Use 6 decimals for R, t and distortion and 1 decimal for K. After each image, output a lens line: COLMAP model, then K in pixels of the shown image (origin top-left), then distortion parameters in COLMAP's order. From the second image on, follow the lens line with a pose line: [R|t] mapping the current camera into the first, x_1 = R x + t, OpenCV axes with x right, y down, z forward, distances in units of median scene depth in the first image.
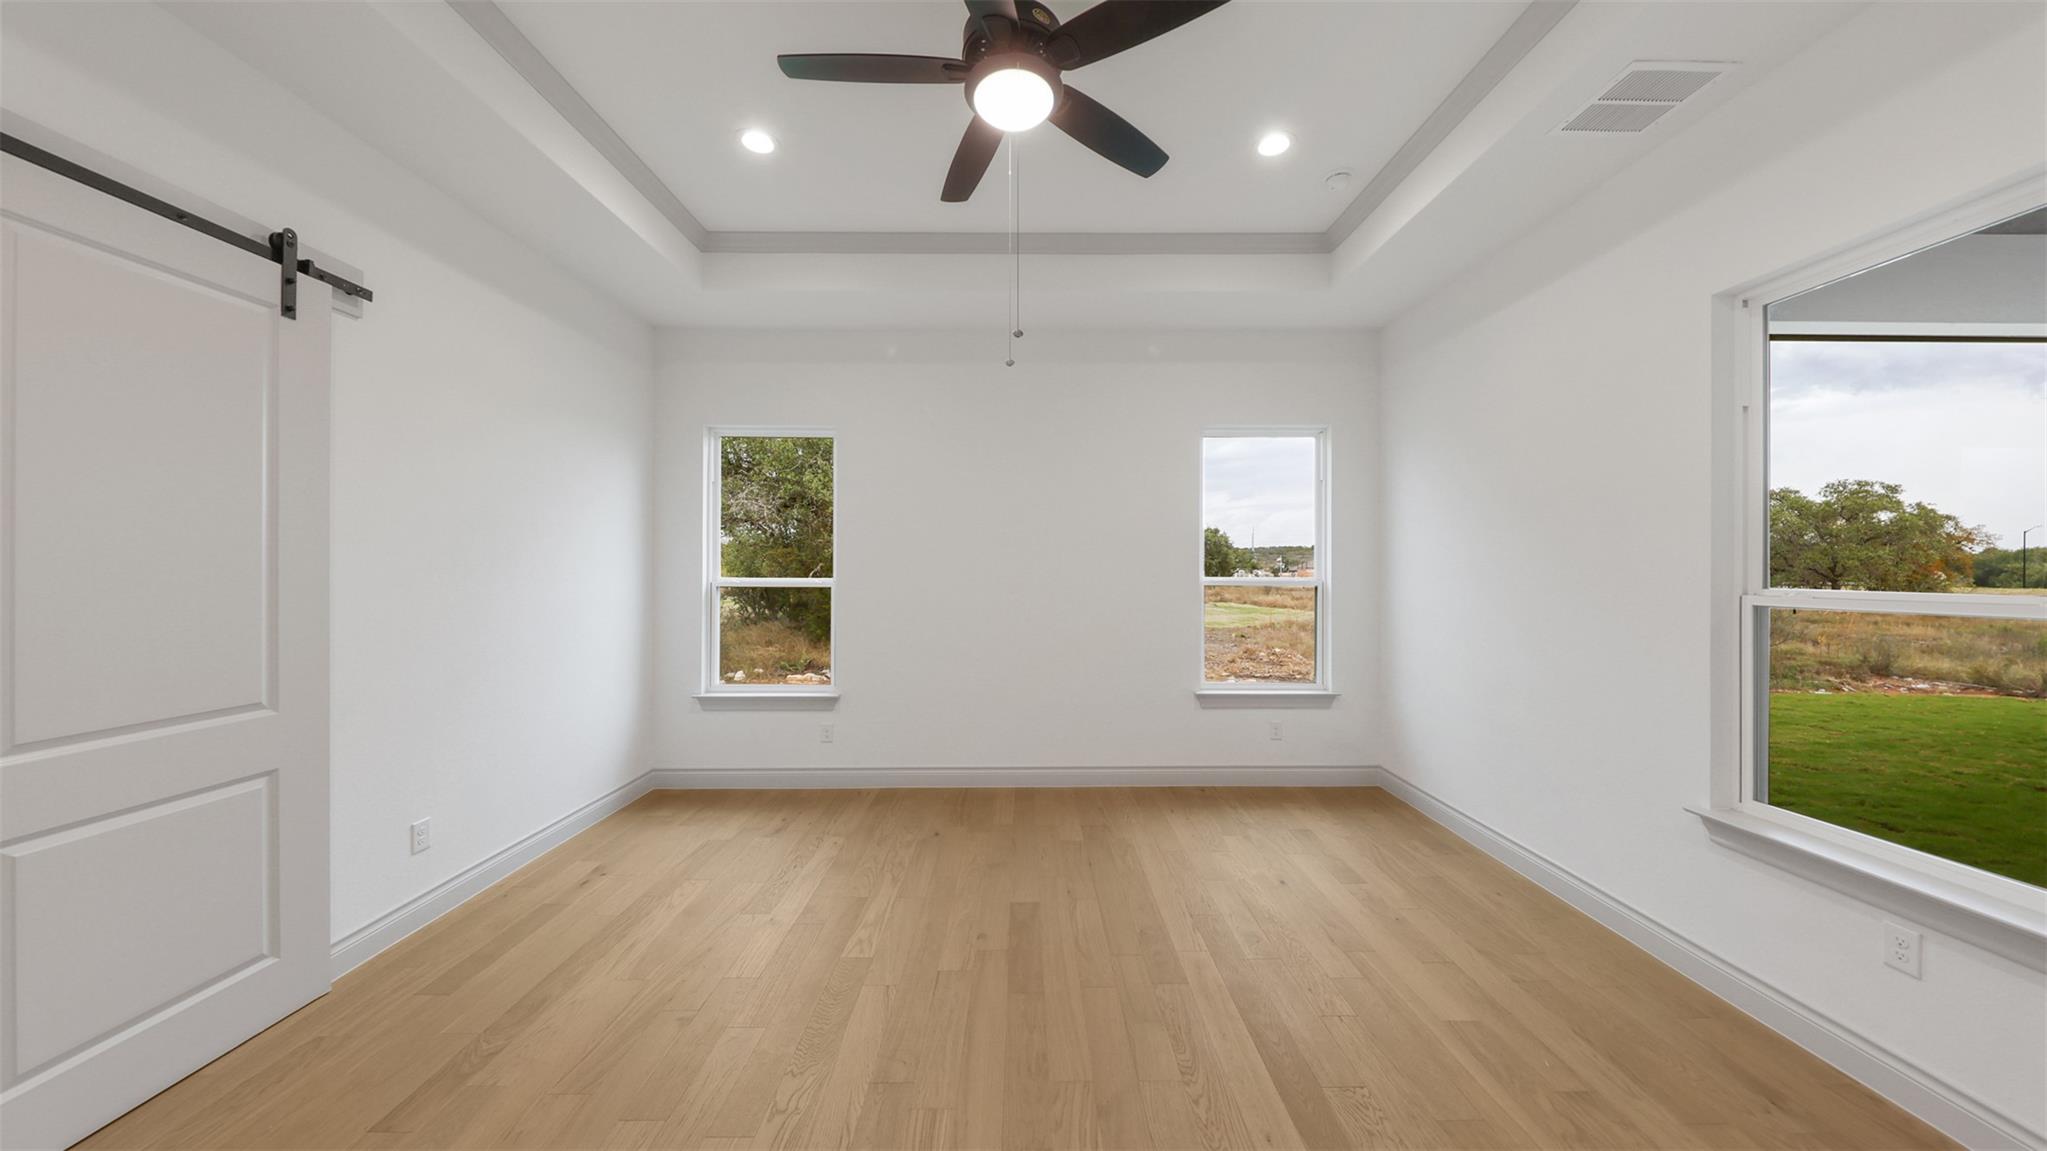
lens RADIAL K [[655.4, 0, 1023.5], [0, 655.4, 575.5], [0, 0, 1]] dist [0.000351, -0.003514]
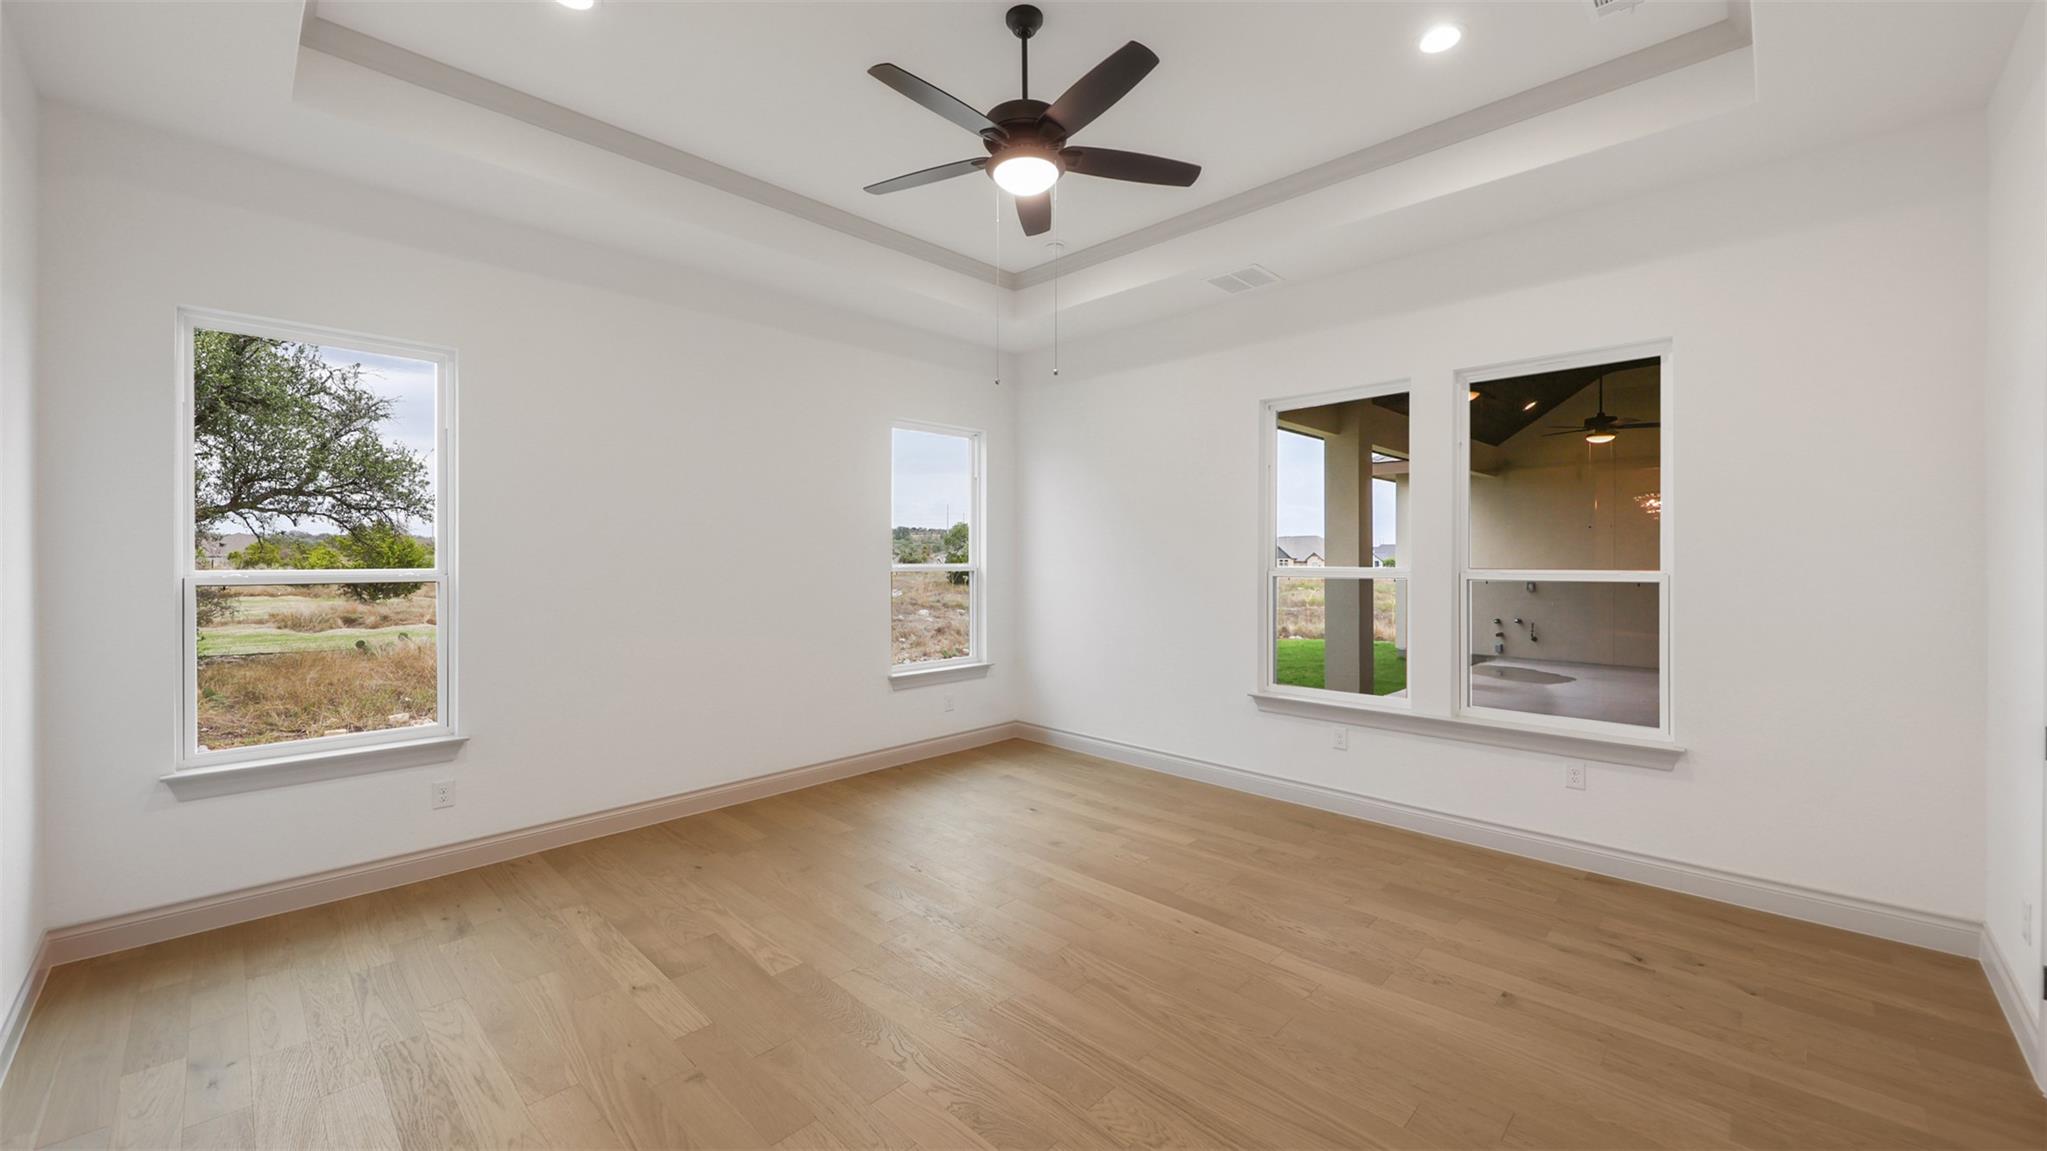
lens RADIAL K [[785.5, 0, 1036.8], [0, 785.5, 579.2], [0, 0, 1]] dist [0.001364, -0.004861]
pose [[0.690740, -0.020572, 0.722811, -0.571012], [0.006249, 0.999728, 0.022482, 0.000021], [-0.723076, -0.011012, 0.690680, -0.020693]]
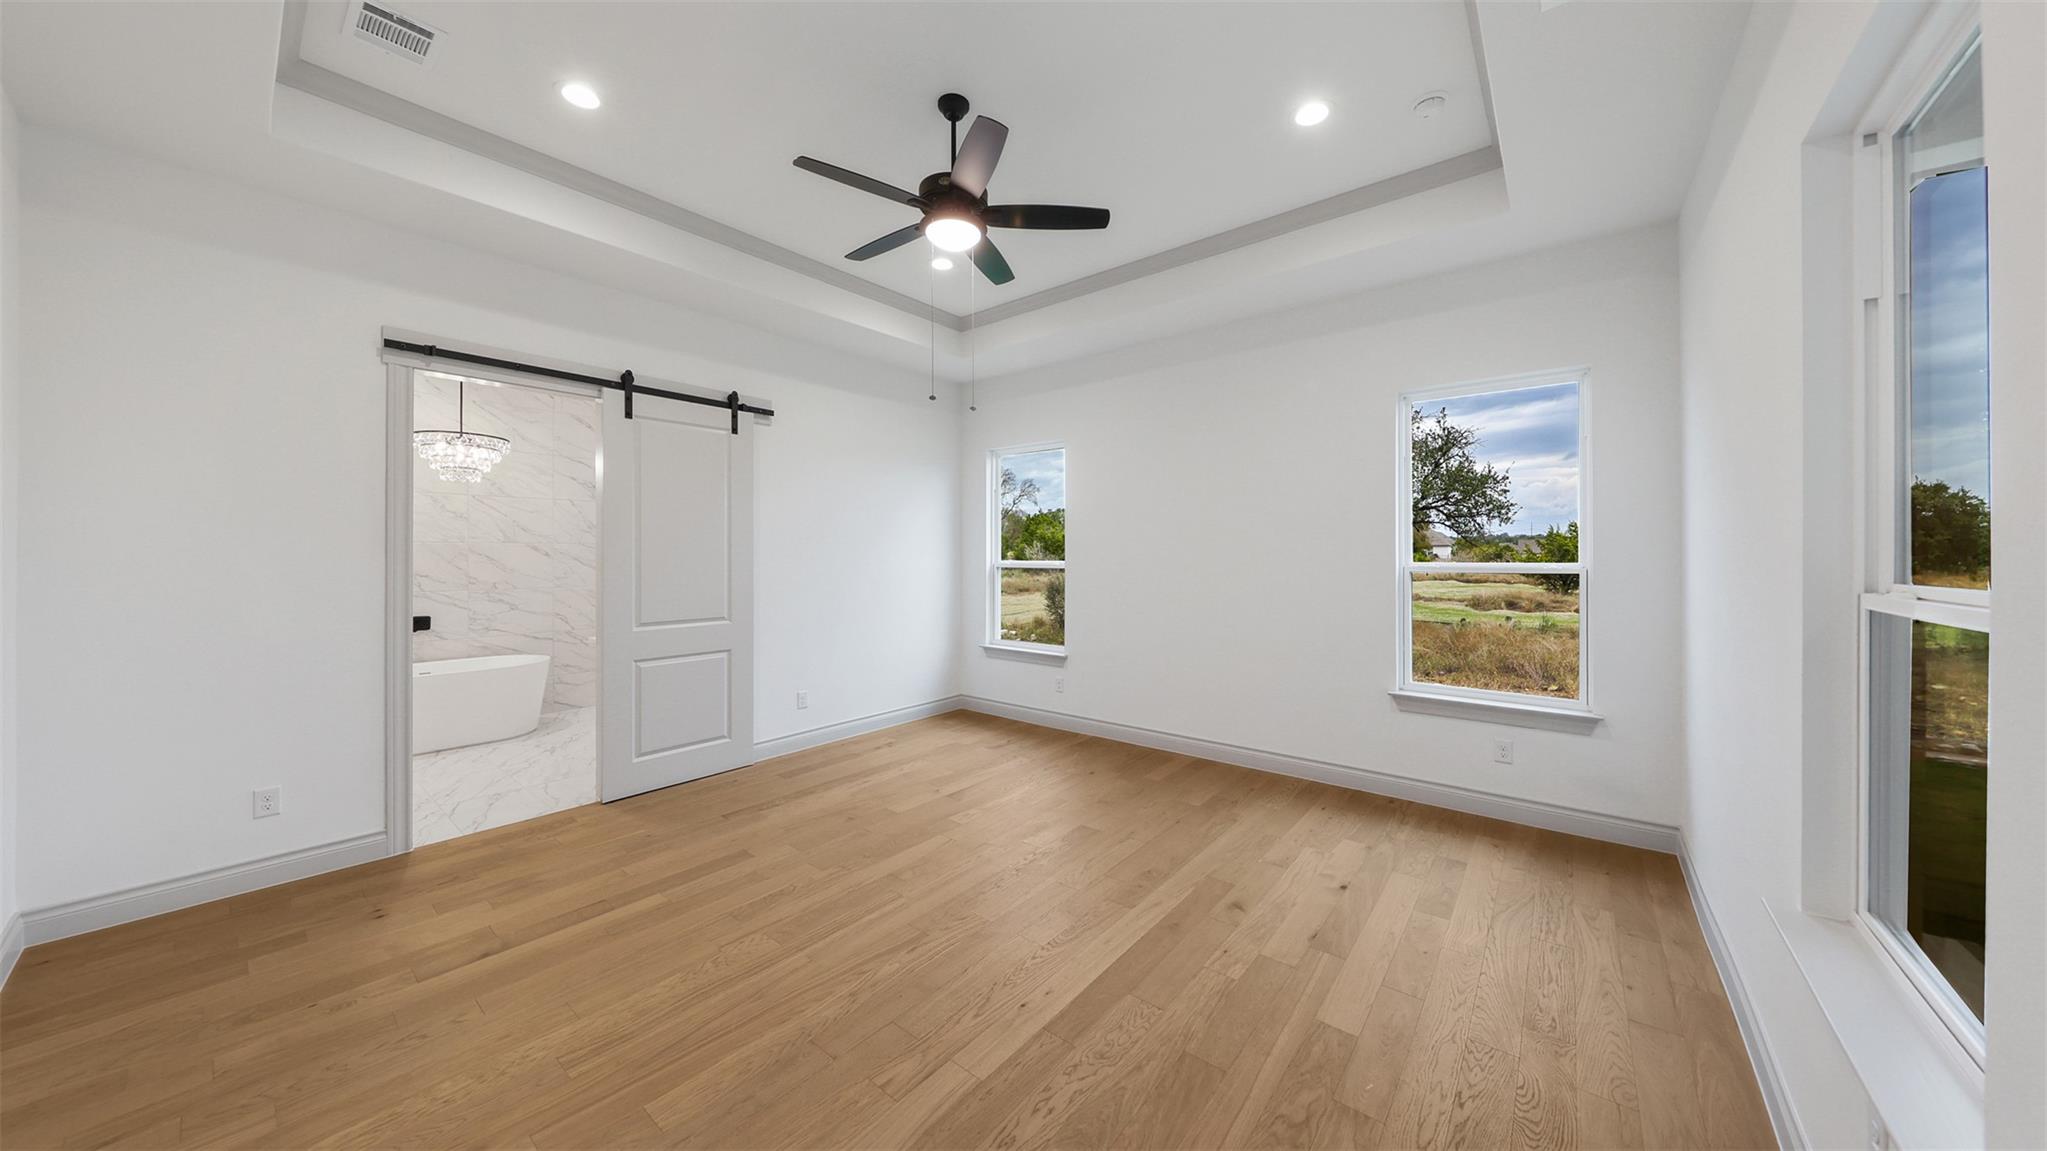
lens RADIAL K [[660.6, 0, 1013.0], [0, 660.6, 560.9], [0, 0, 1]] dist [0.008462, -0.008858]
pose [[0.761187, 0.005153, -0.648512, 0.557414], [-0.003707, 0.999987, 0.003596, 0.000047], [0.648522, -0.000333, 0.761196, -0.021214]]
